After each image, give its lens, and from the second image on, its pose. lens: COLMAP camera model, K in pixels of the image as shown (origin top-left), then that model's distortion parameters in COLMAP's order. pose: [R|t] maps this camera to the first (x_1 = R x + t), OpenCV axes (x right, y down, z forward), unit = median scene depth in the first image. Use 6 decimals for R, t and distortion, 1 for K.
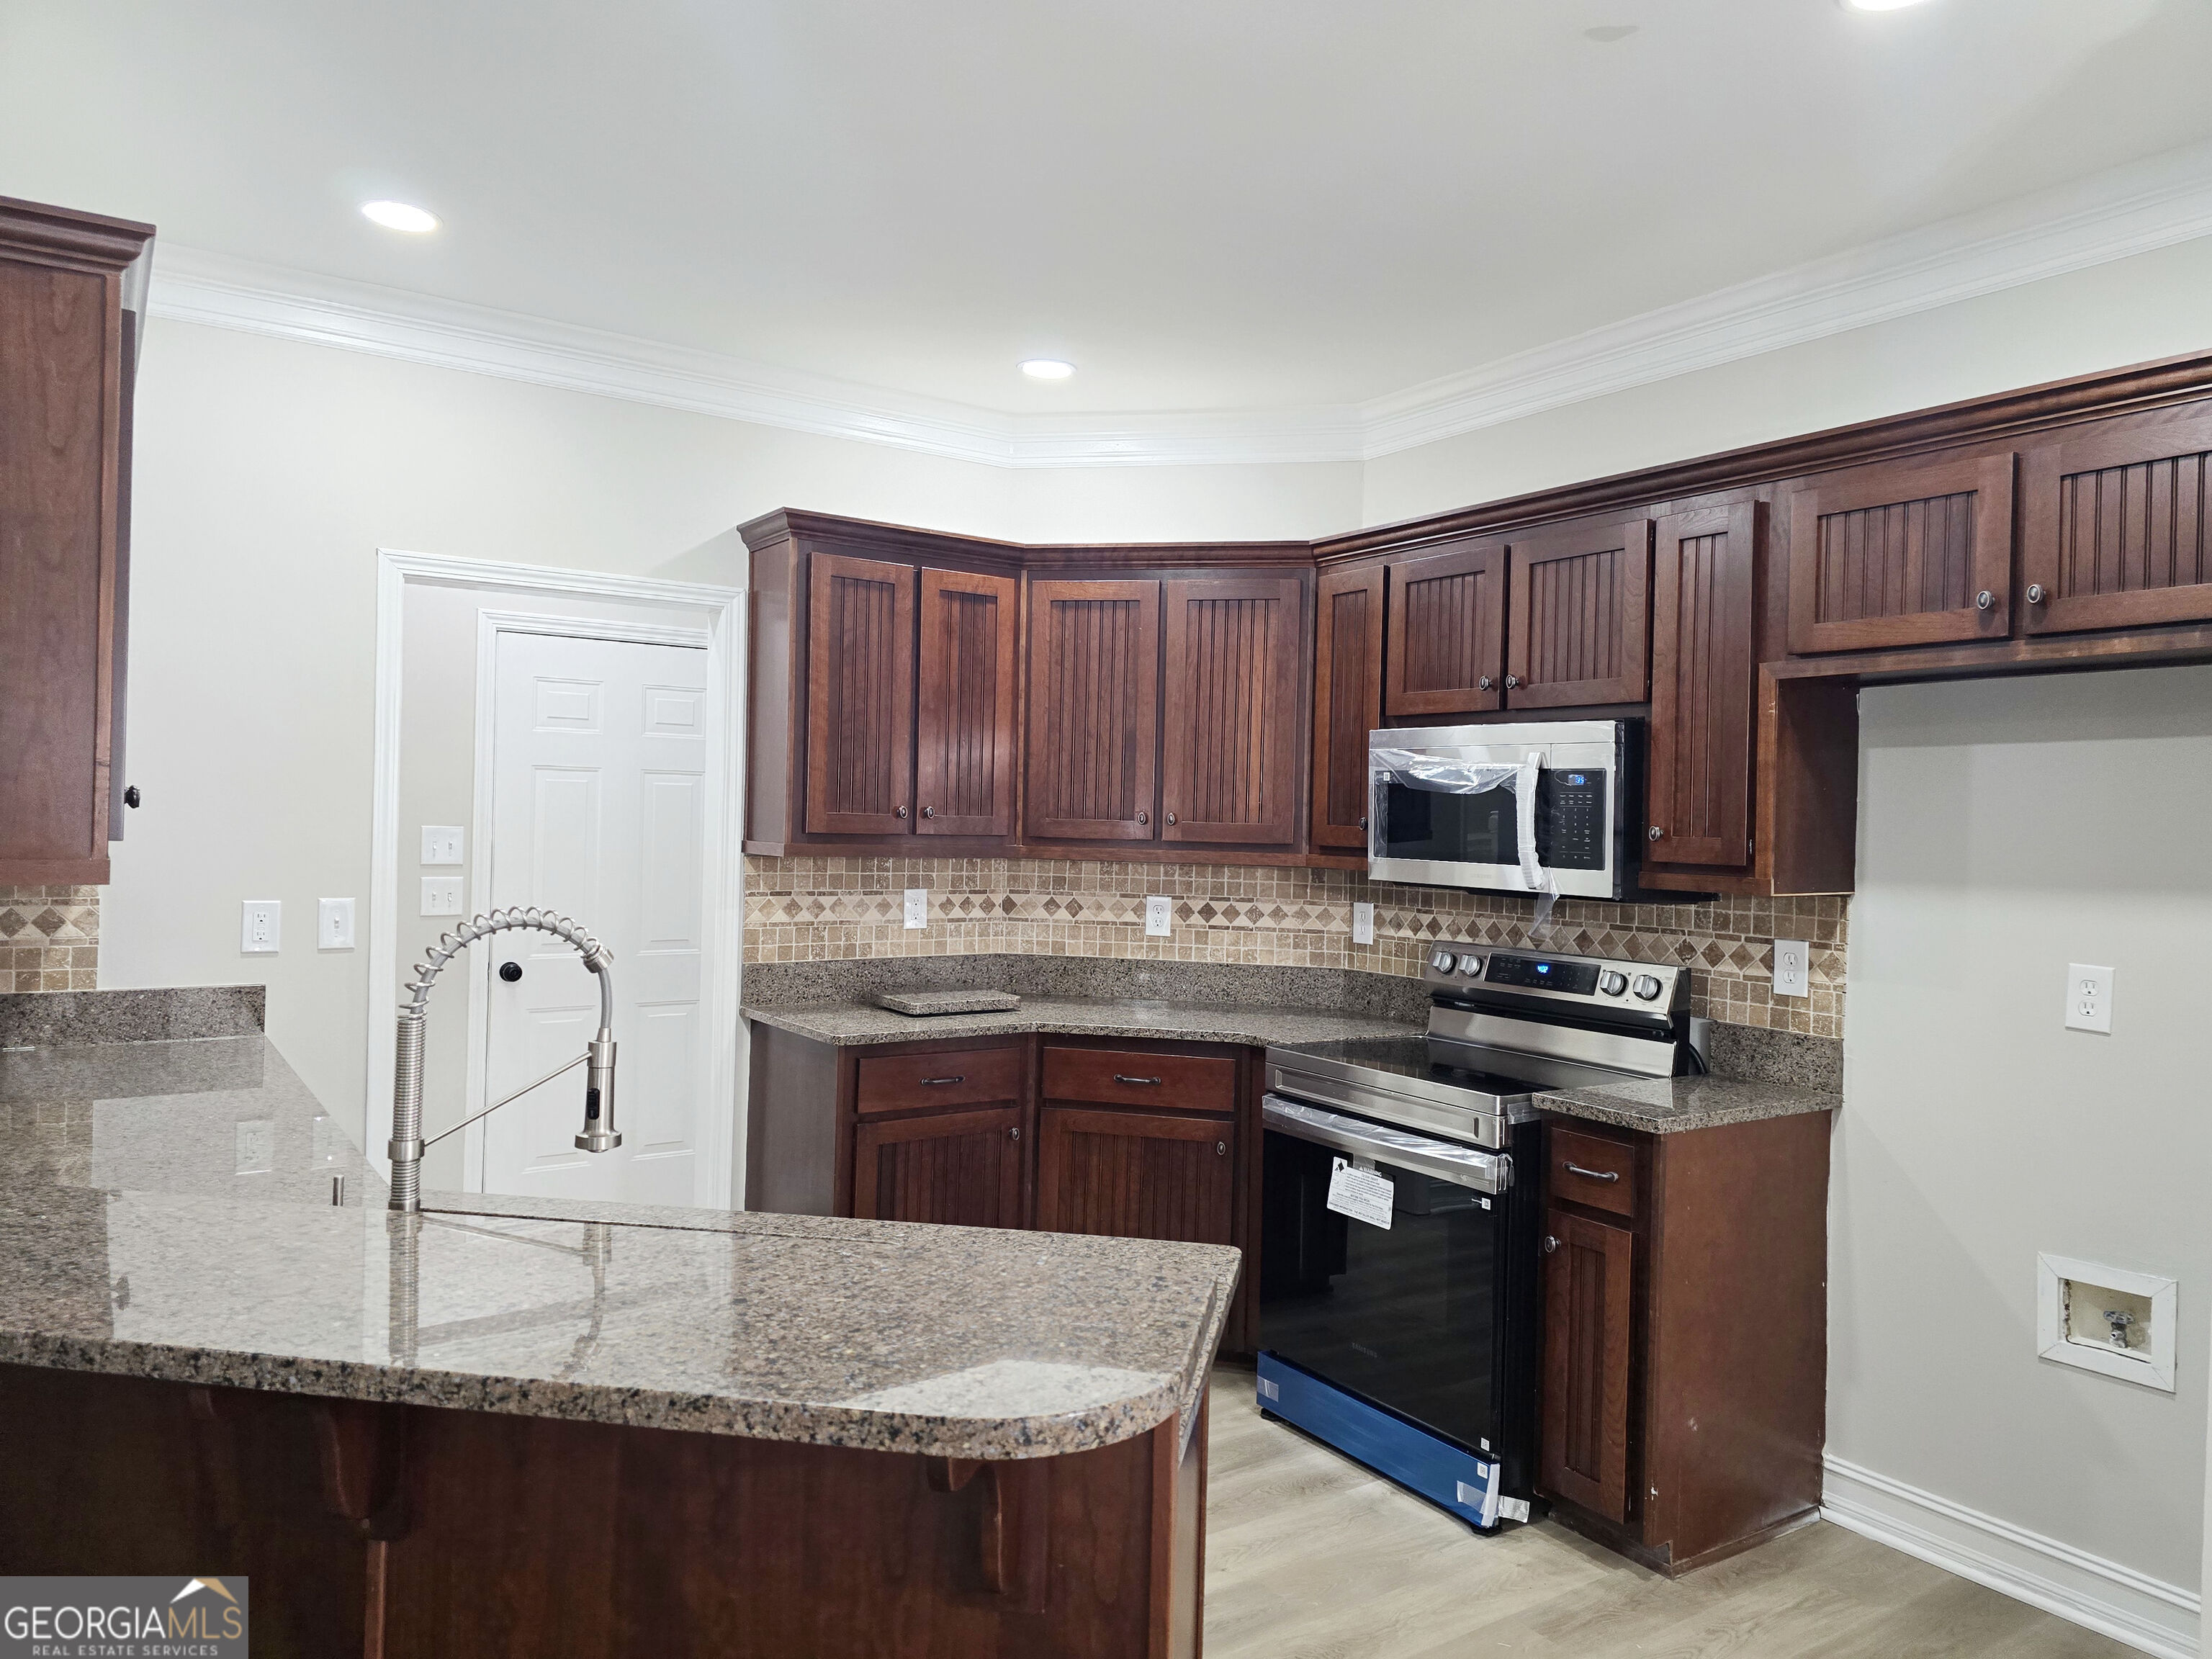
lens RADIAL K [[1487.3, 0, 1113.7], [0, 1487.3, 818.0], [0, 0, 1]] dist [0.062176, -0.057230]
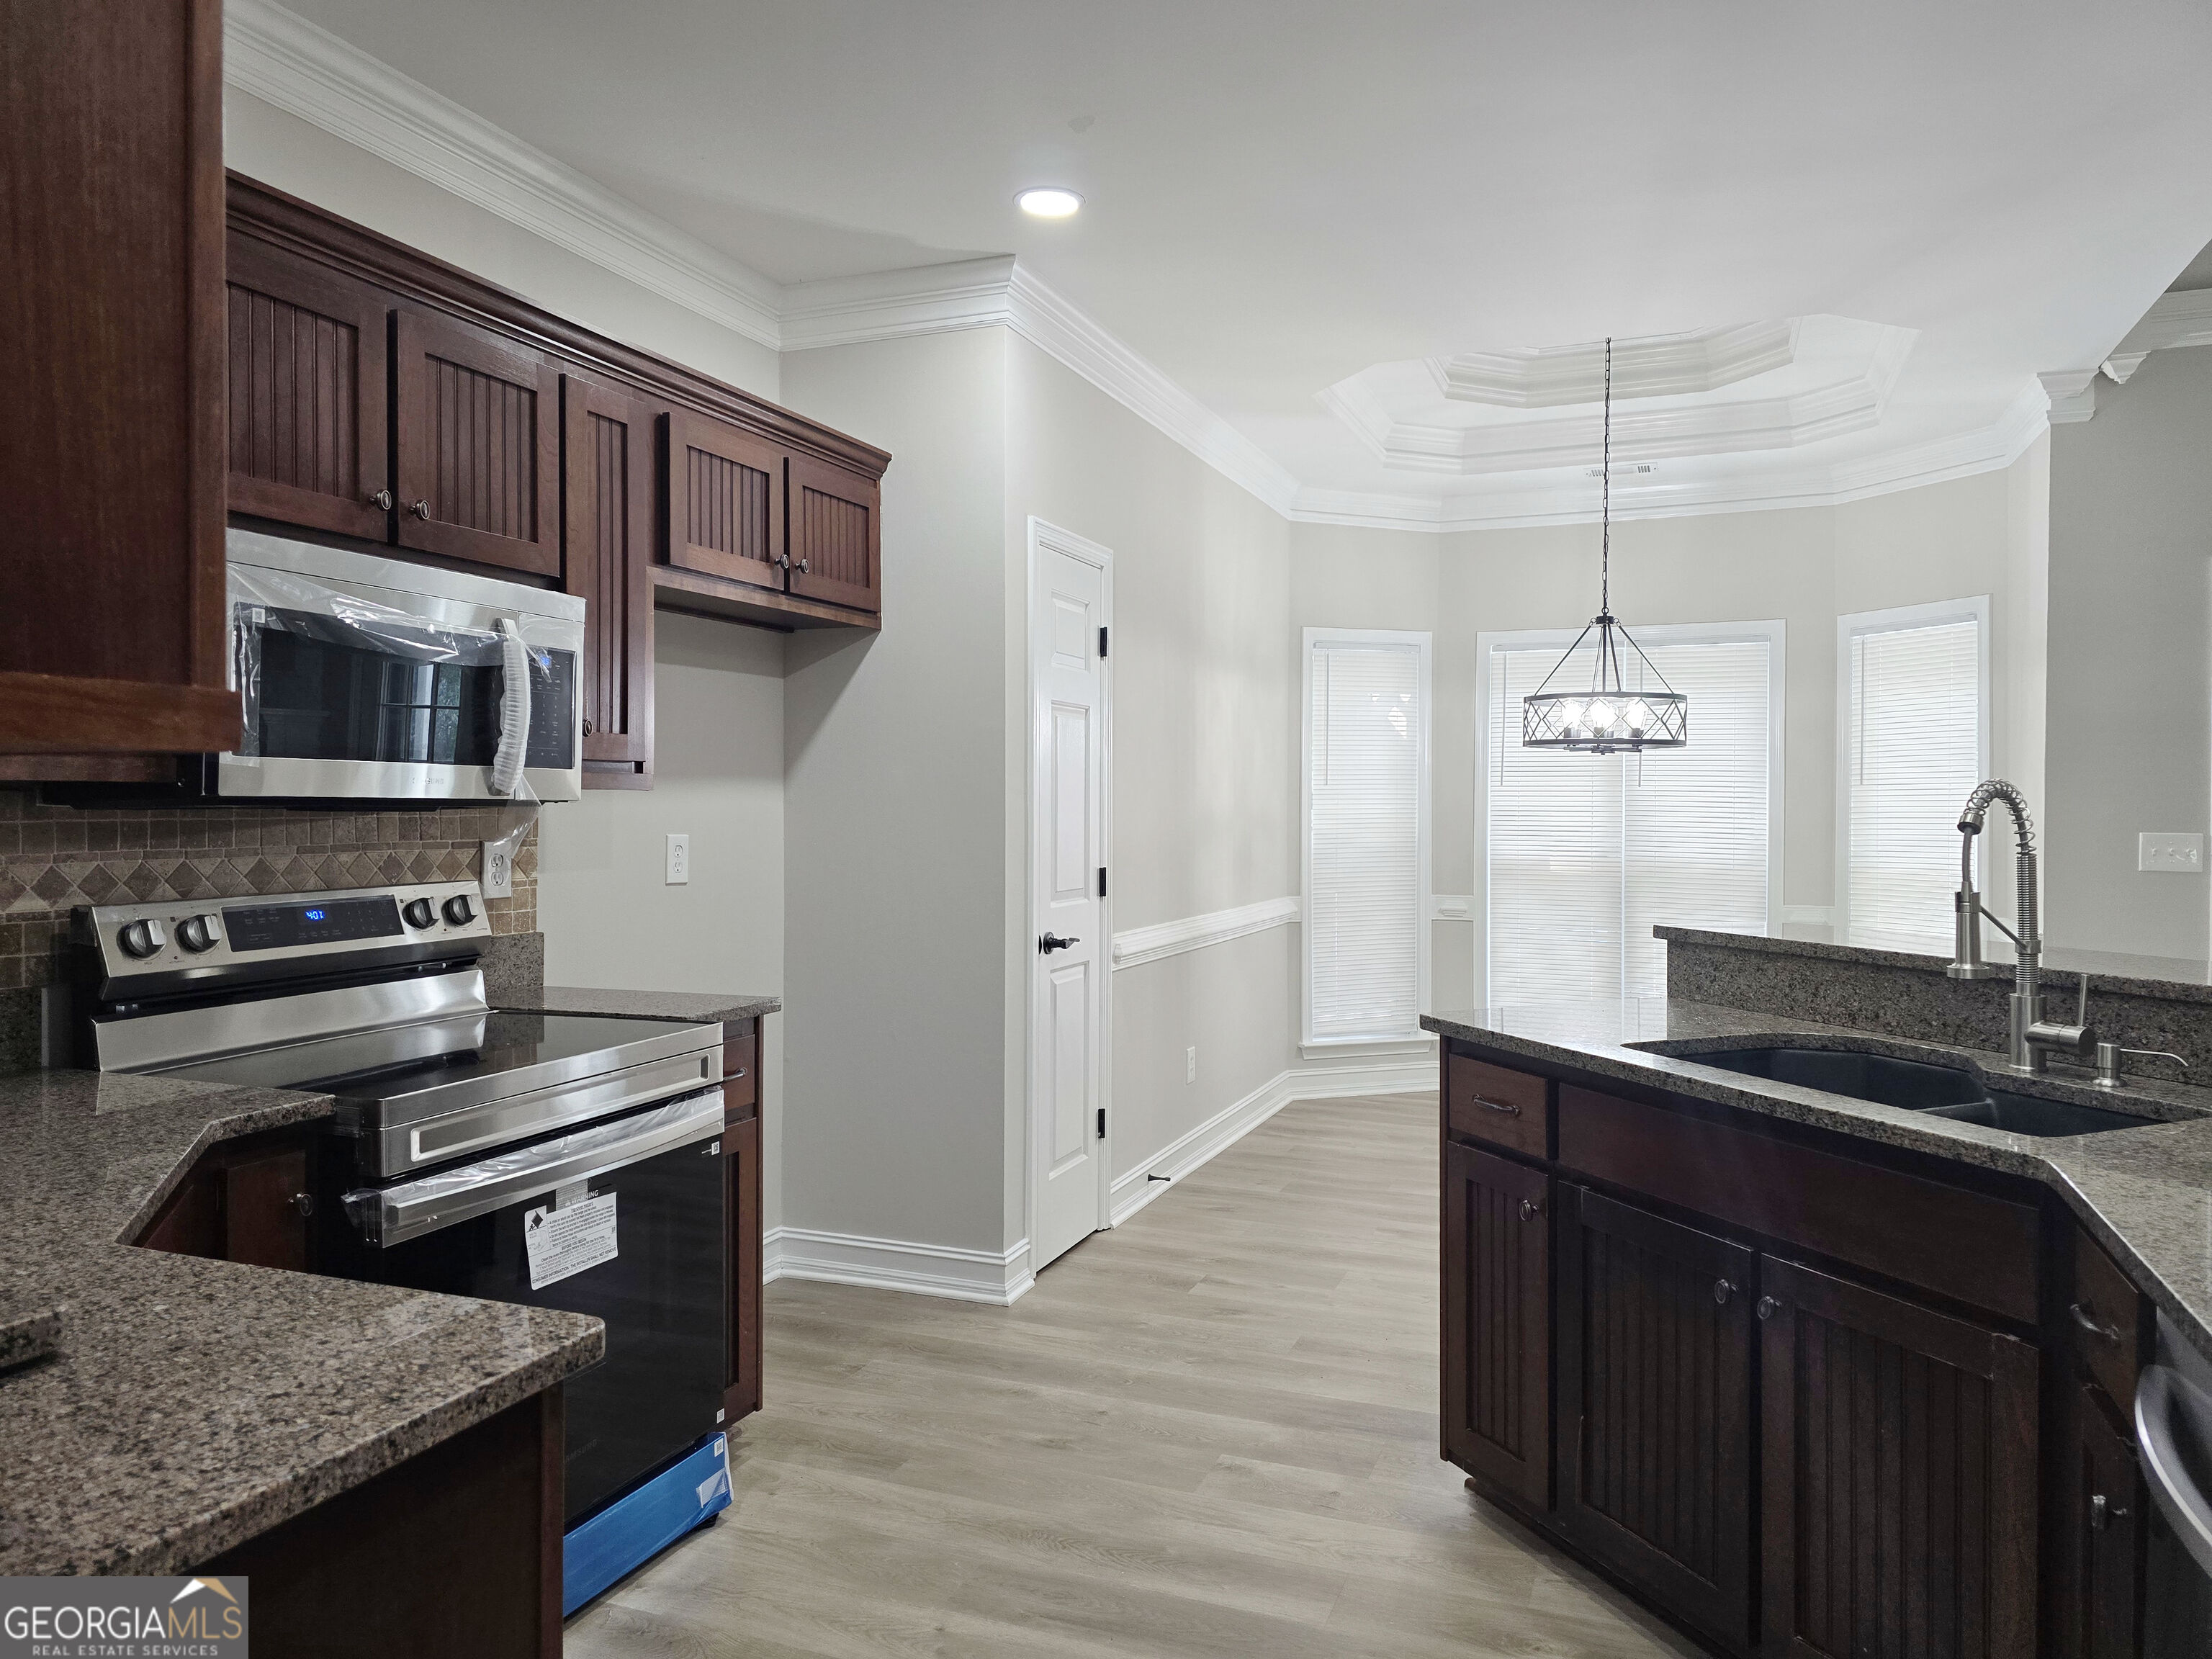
lens RADIAL K [[1487.3, 0, 1105.5], [0, 1487.3, 821.6], [0, 0, 1]] dist [0.062176, -0.057230]
pose [[-0.555094, -0.036644, 0.830980, -0.551683], [-0.015565, 0.999312, 0.033670, 0.030631], [-0.831642, 0.005756, -0.555282, 1.192690]]
